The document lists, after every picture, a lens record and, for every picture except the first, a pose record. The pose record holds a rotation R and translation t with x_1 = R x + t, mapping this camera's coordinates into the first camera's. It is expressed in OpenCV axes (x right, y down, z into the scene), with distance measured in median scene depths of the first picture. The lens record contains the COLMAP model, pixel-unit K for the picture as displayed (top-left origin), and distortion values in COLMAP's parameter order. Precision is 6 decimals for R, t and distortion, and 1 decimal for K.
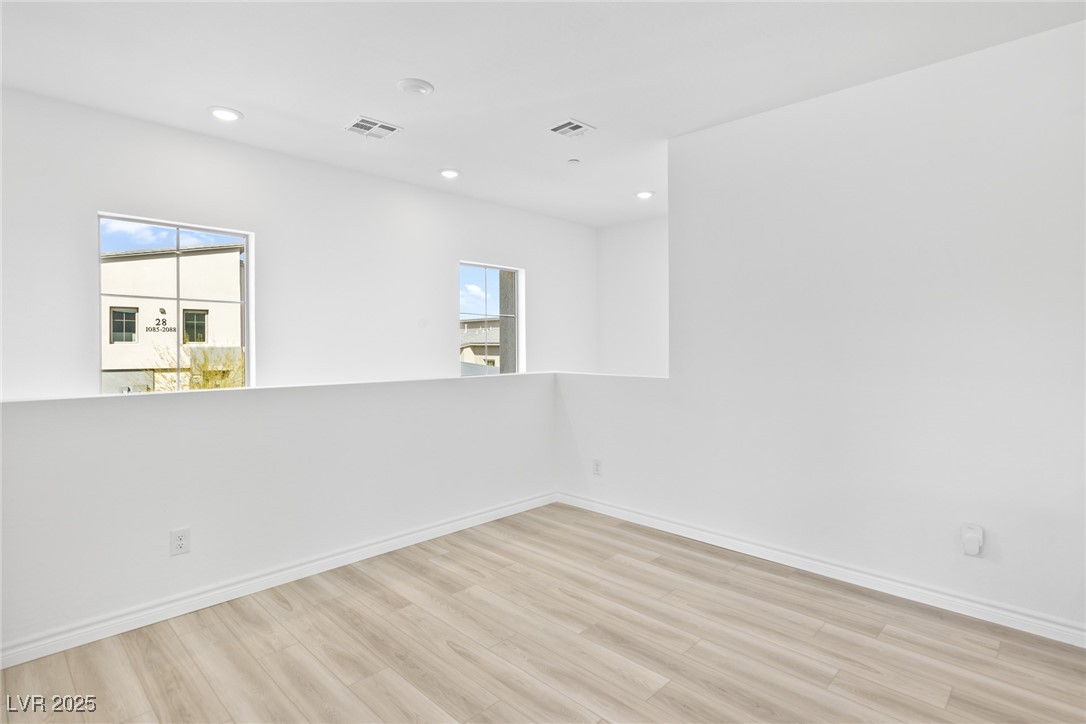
lens RADIAL K [[550.5, 0, 541.6], [0, 550.5, 324.8], [0, 0, 1]] dist [-0.000947, 0.000226]
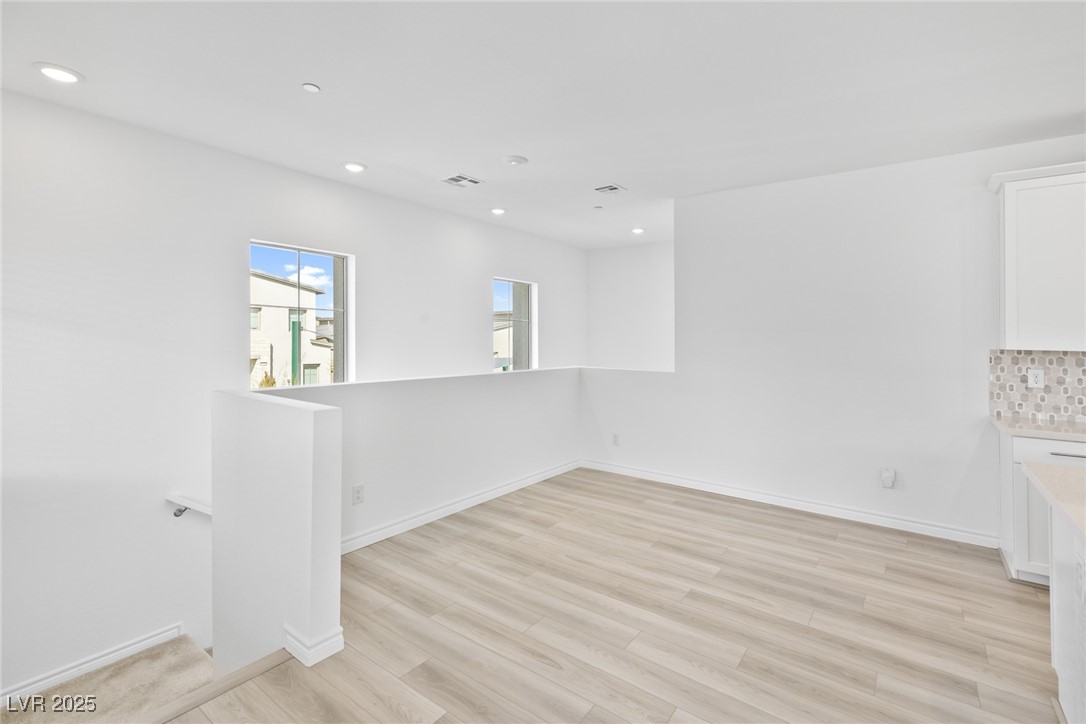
lens RADIAL K [[500.7, 0, 540.6], [0, 500.7, 309.6], [0, 0, 1]] dist [-0.000887, -0.000253]
pose [[0.991657, 0.017570, 0.127705, -0.311931], [-0.014922, 0.999654, -0.021664, -0.032215], [-0.128042, 0.019577, 0.991576, -0.235723]]
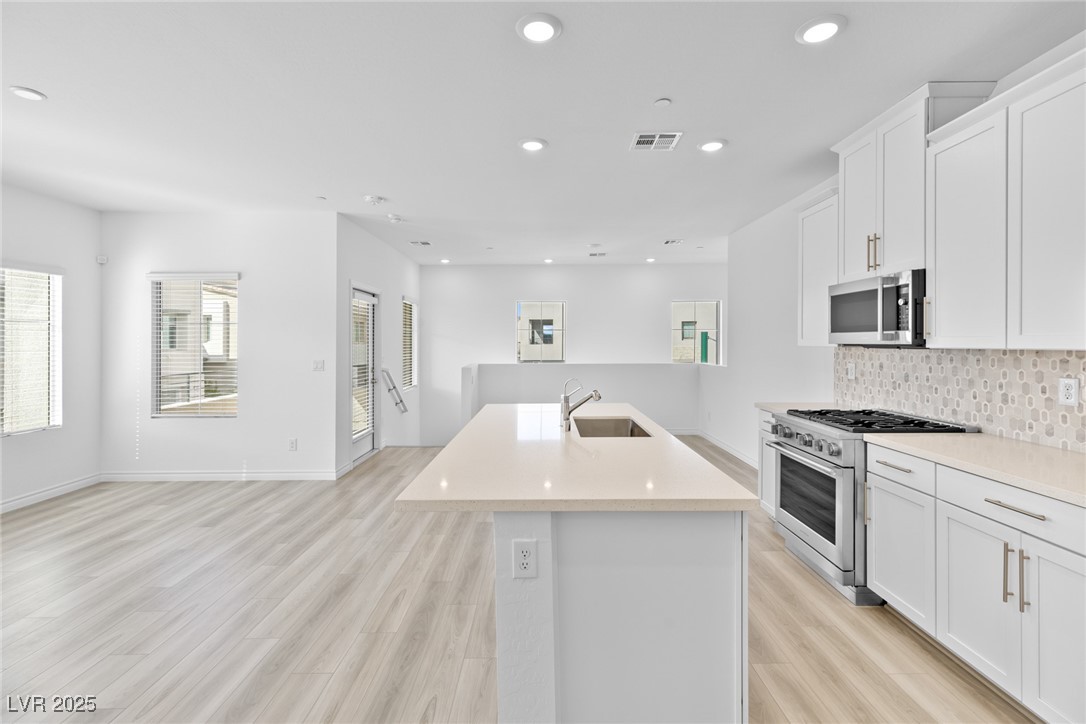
lens RADIAL K [[481.1, 0, 539.7], [0, 481.1, 364.1], [0, 0, 1]] dist [-0.001957, -0.000364]
pose [[0.694365, 0.024320, -0.719212, 1.116802], [0.032881, 0.997313, 0.065469, -0.042750], [0.718871, -0.069108, 0.691699, -0.647238]]
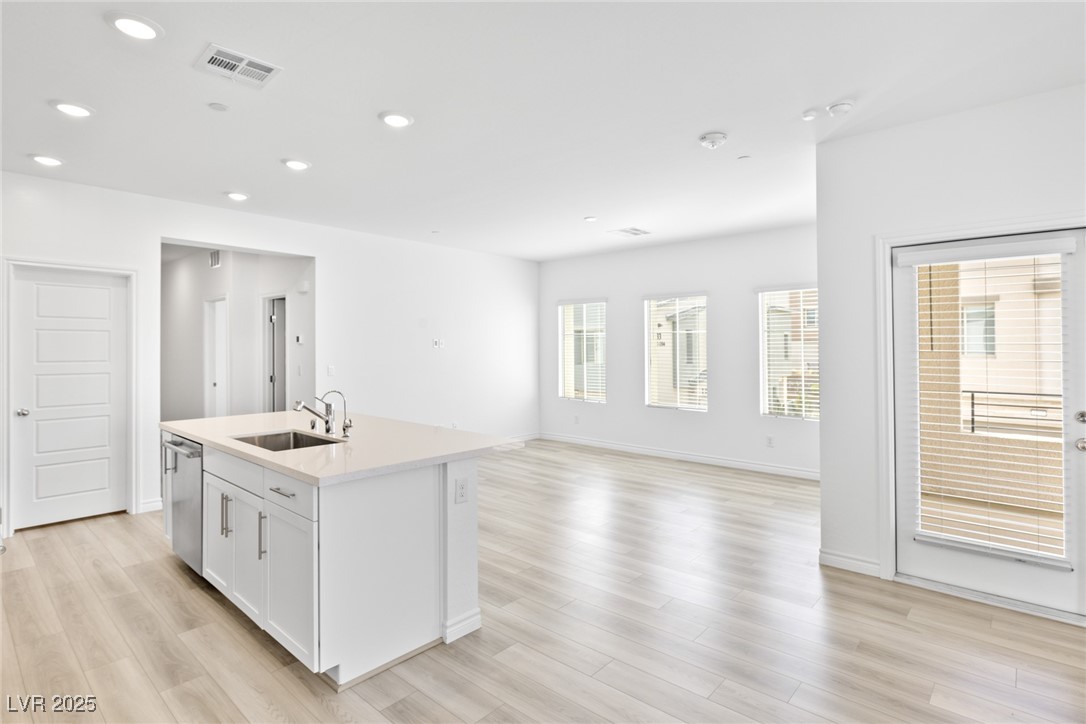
lens RADIAL K [[540.9, 0, 547.8], [0, 540.9, 346.0], [0, 0, 1]] dist [0.000332, 0.000722]
pose [[-0.998981, 0.001717, -0.045111, 0.161695], [0.003488, 0.999225, -0.039200, 0.011095], [0.045008, -0.039317, -0.998213, 1.009208]]
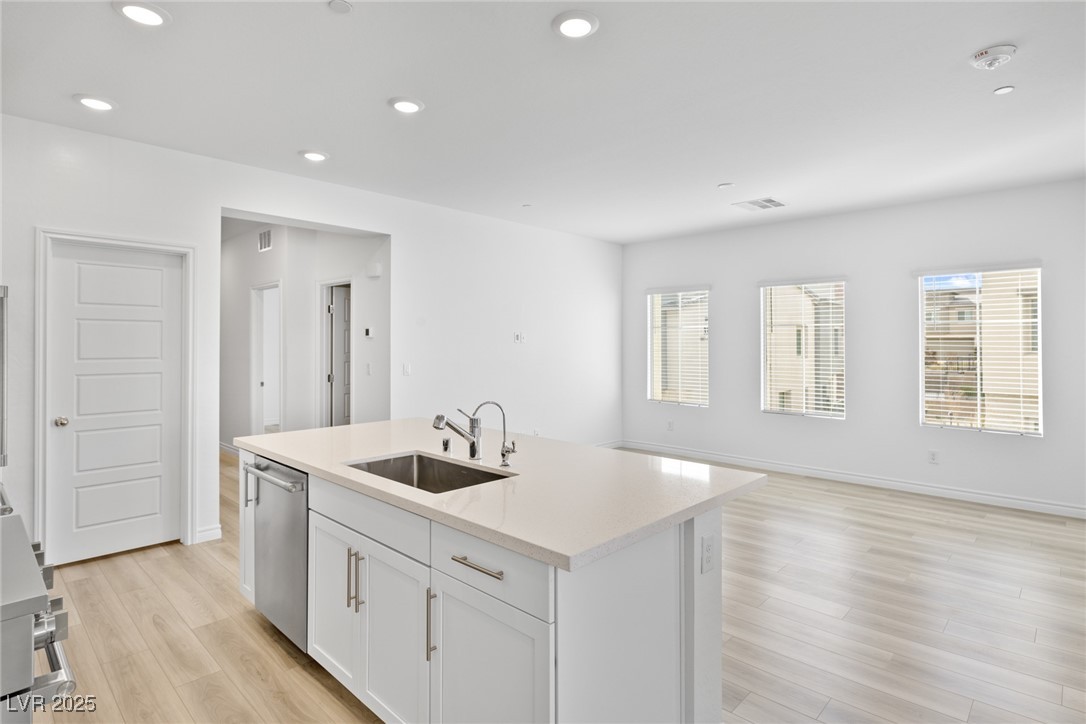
lens RADIAL K [[556.6, 0, 544.9], [0, 556.6, 339.0], [0, 0, 1]] dist [-0.000313, -0.000154]
pose [[-0.999915, -0.000180, -0.013036, 0.433954], [0.000382, 0.999071, -0.043095, 0.002193], [0.013032, -0.043096, -0.998986, 0.749939]]
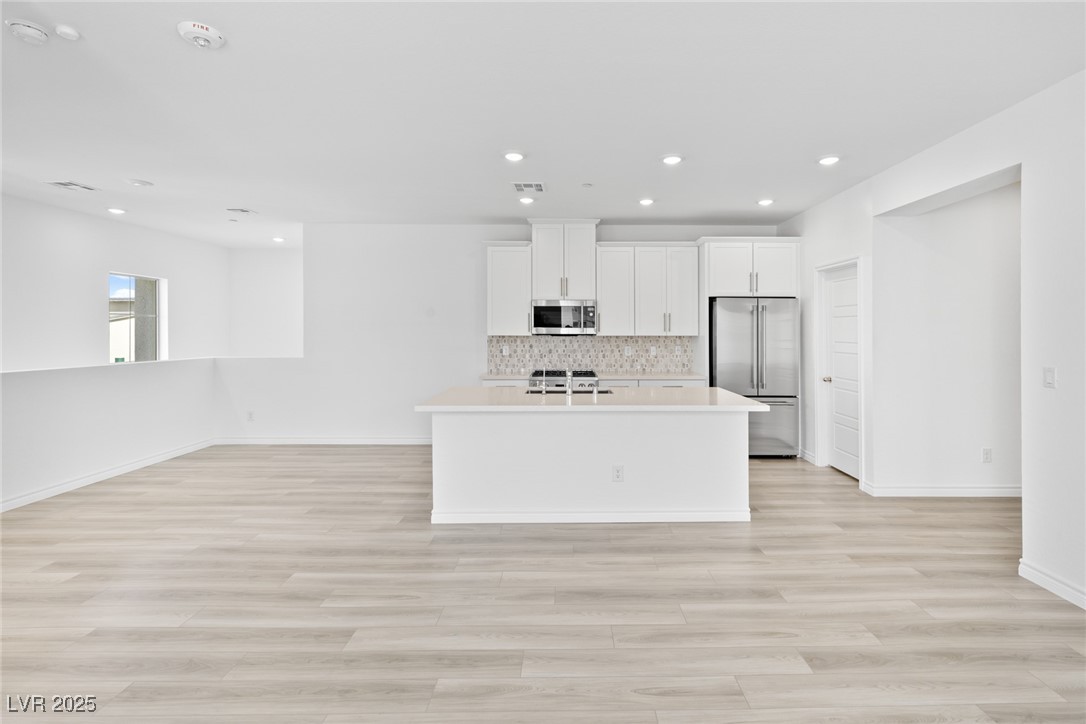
lens RADIAL K [[506.2, 0, 577.9], [0, 506.2, 328.3], [0, 0, 1]] dist [0.005166, 0.000672]
pose [[0.703894, 0.003152, 0.710298, -0.361269], [-0.024325, 0.999511, 0.019670, -0.058573], [-0.709889, -0.031124, 0.703626, -0.906558]]
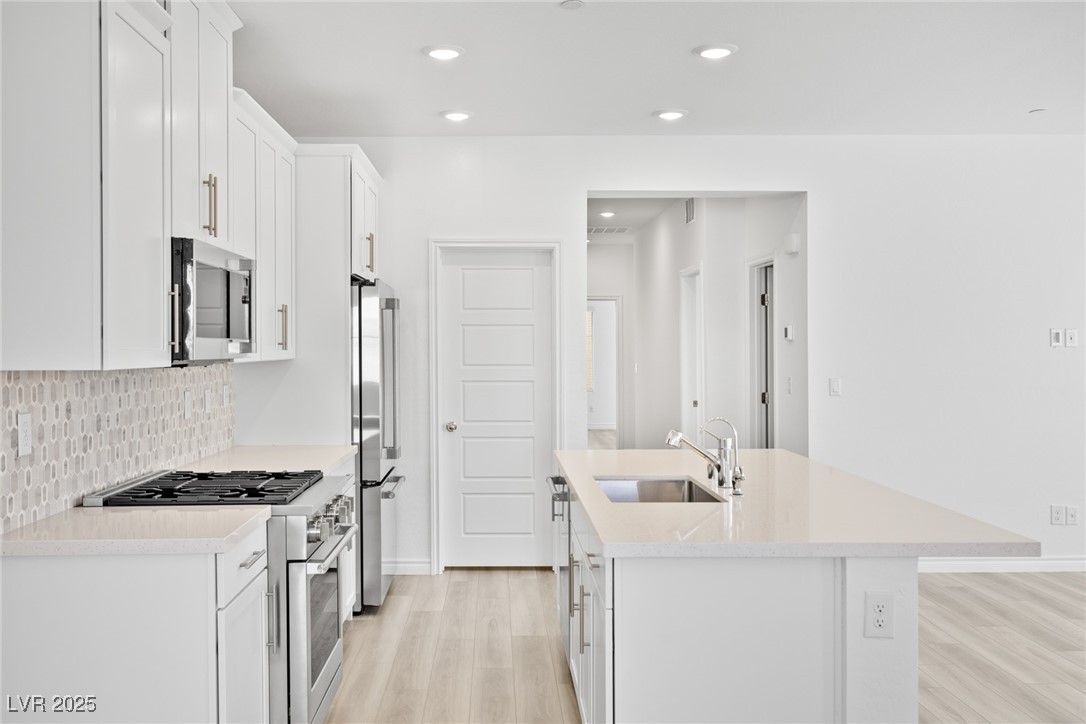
lens RADIAL K [[1000.7, 0, 501.0], [0, 1000.7, 359.3], [0, 0, 1]] dist [-0.002612, -0.010773]
pose [[-0.701055, -0.006049, 0.713081, -0.110260], [-0.022393, 0.999658, -0.013536, 0.007487], [-0.712755, -0.025458, -0.700951, 0.966490]]
